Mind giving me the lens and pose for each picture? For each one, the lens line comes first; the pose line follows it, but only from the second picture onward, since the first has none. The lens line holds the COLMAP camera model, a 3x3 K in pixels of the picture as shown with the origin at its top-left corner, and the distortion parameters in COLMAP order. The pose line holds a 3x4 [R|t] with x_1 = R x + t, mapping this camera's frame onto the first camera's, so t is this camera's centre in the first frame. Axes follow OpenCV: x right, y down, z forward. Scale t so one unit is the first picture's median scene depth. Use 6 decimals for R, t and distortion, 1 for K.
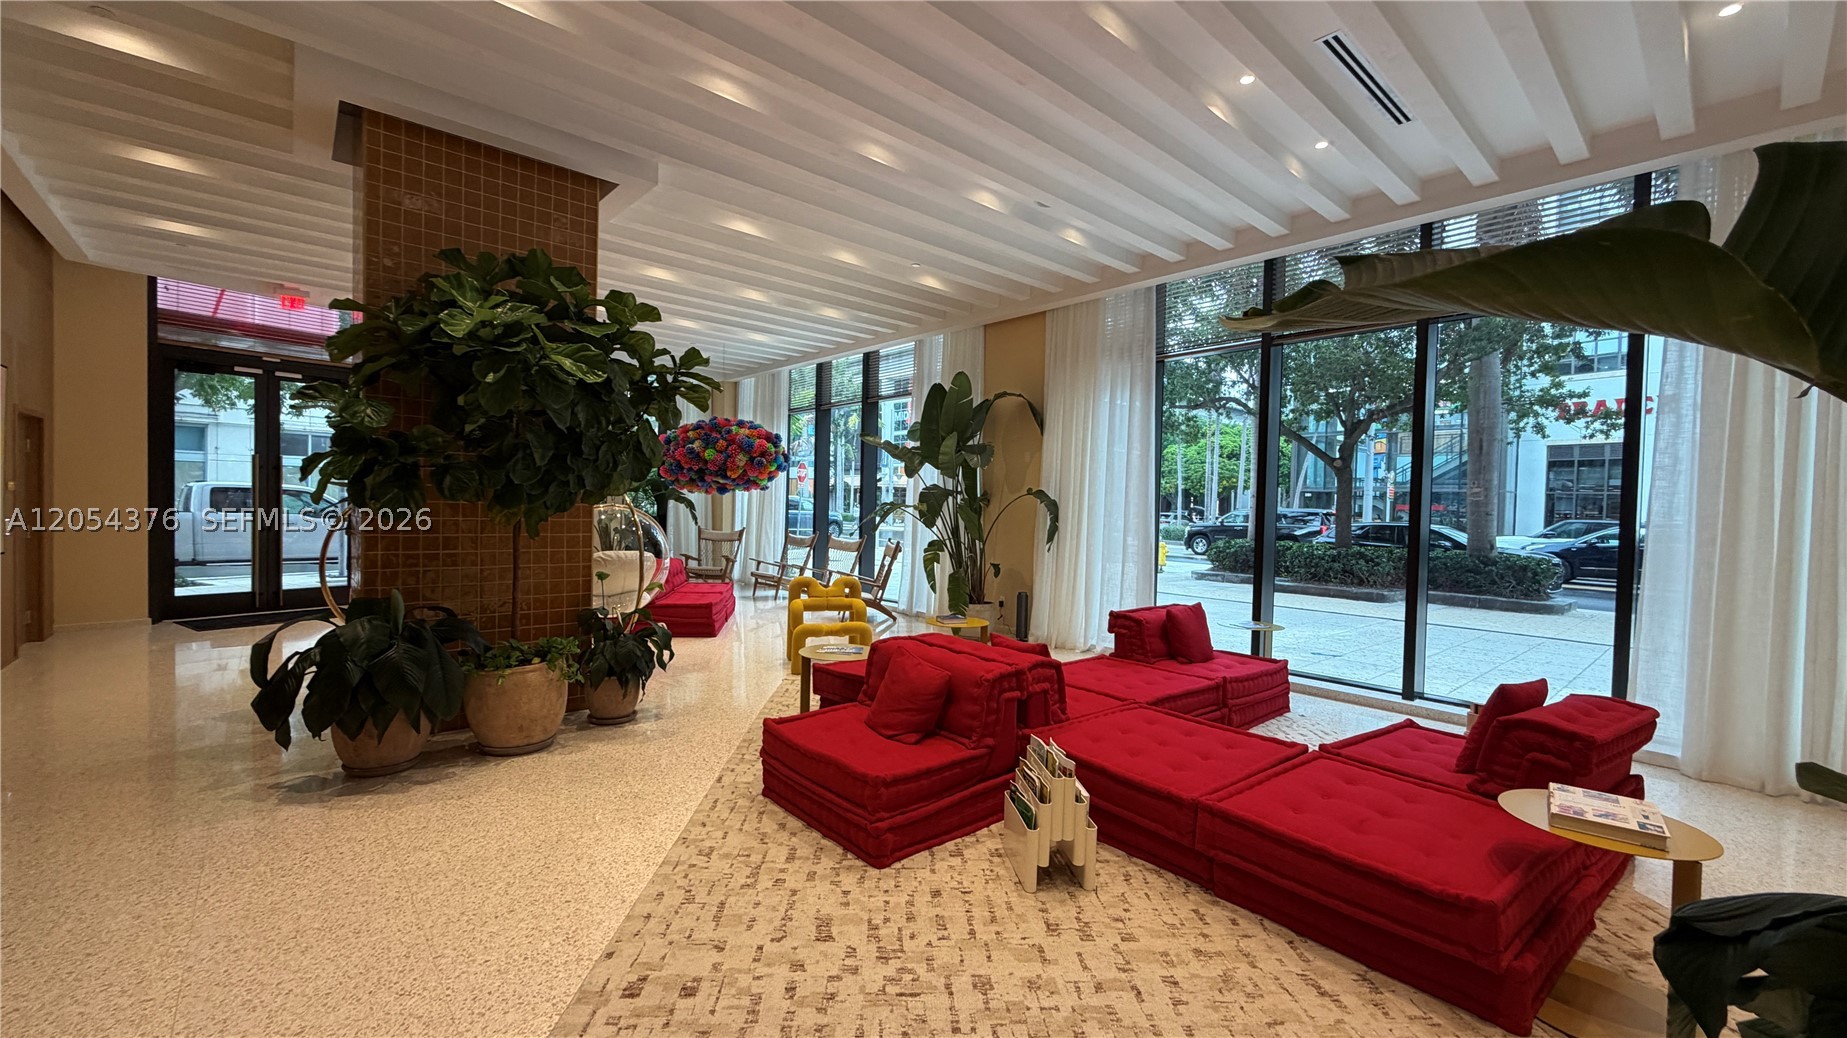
lens RADIAL K [[739.3, 0, 919.1], [0, 739.3, 521.2], [0, 0, 1]] dist [0.001260, 0.000021]
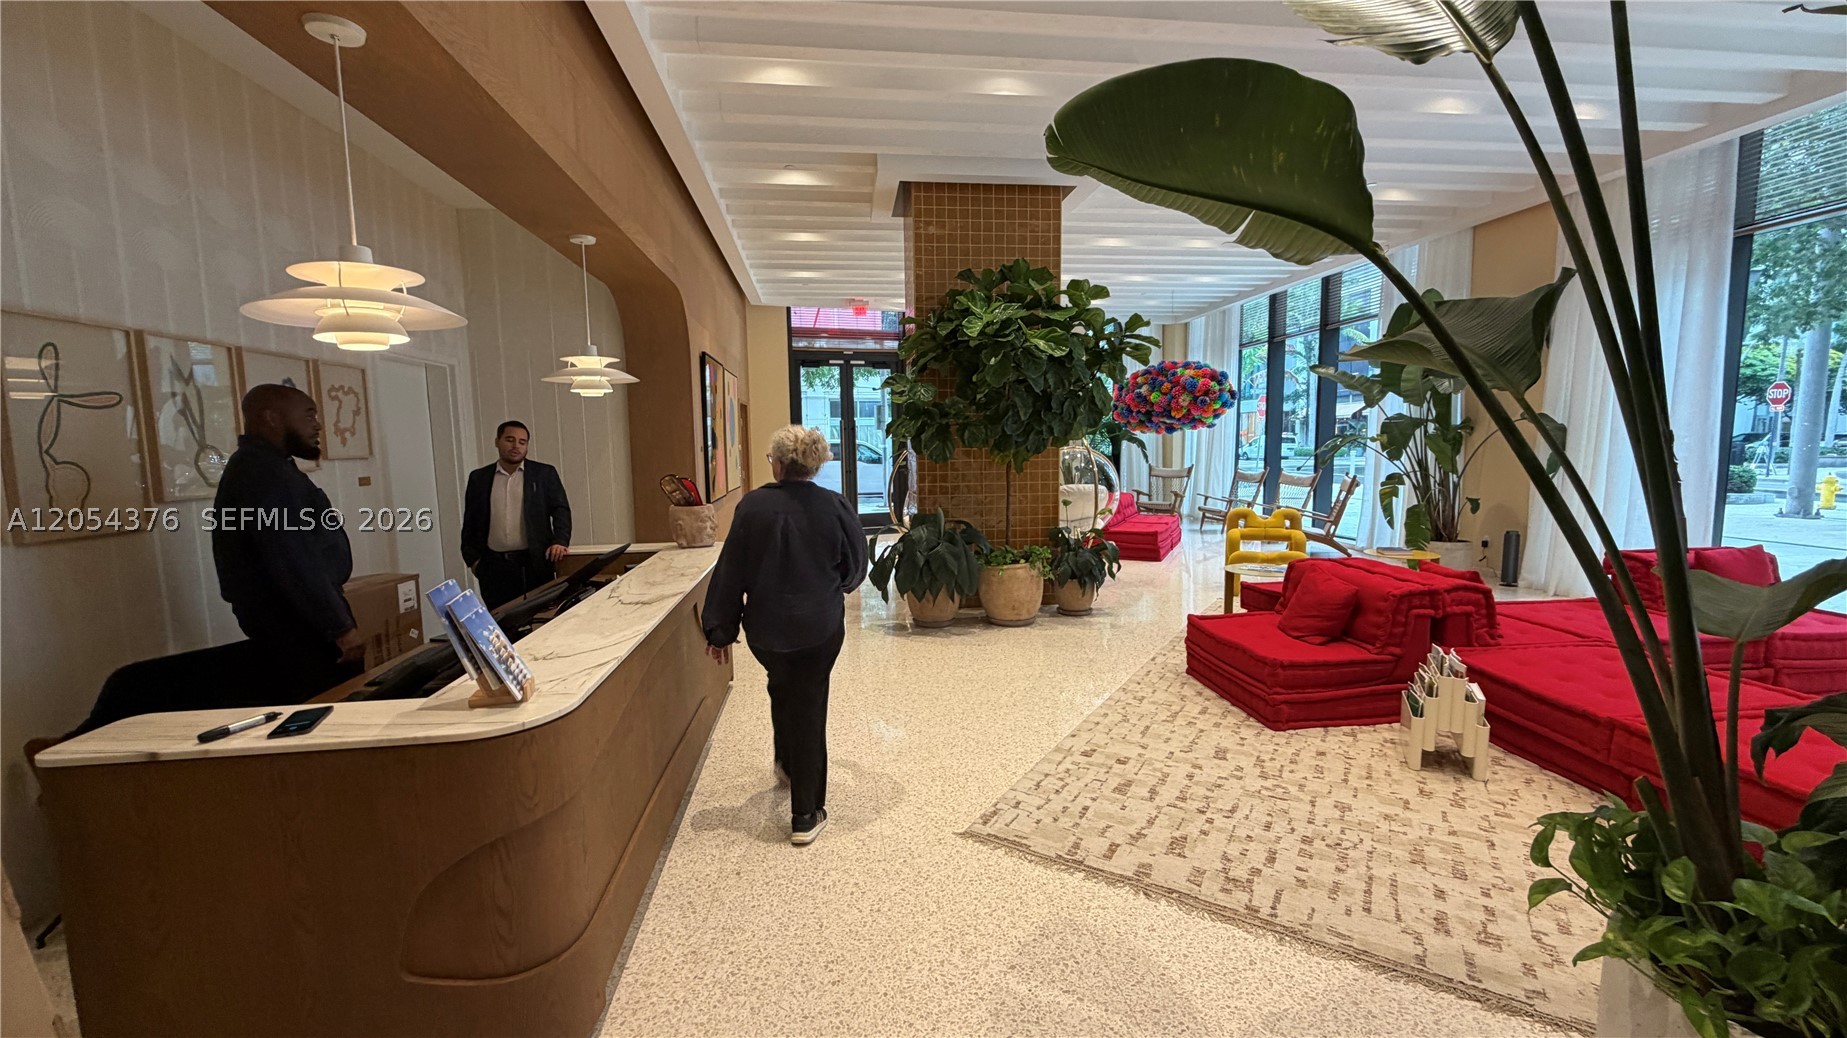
lens RADIAL K [[739.3, 0, 919.1], [0, 739.3, 521.2], [0, 0, 1]] dist [0.001260, 0.000021]
pose [[0.825559, 0.024129, -0.563800, 0.108306], [0.022199, 0.996924, 0.075171, 0.004518], [0.563880, -0.074574, 0.822483, -0.258309]]
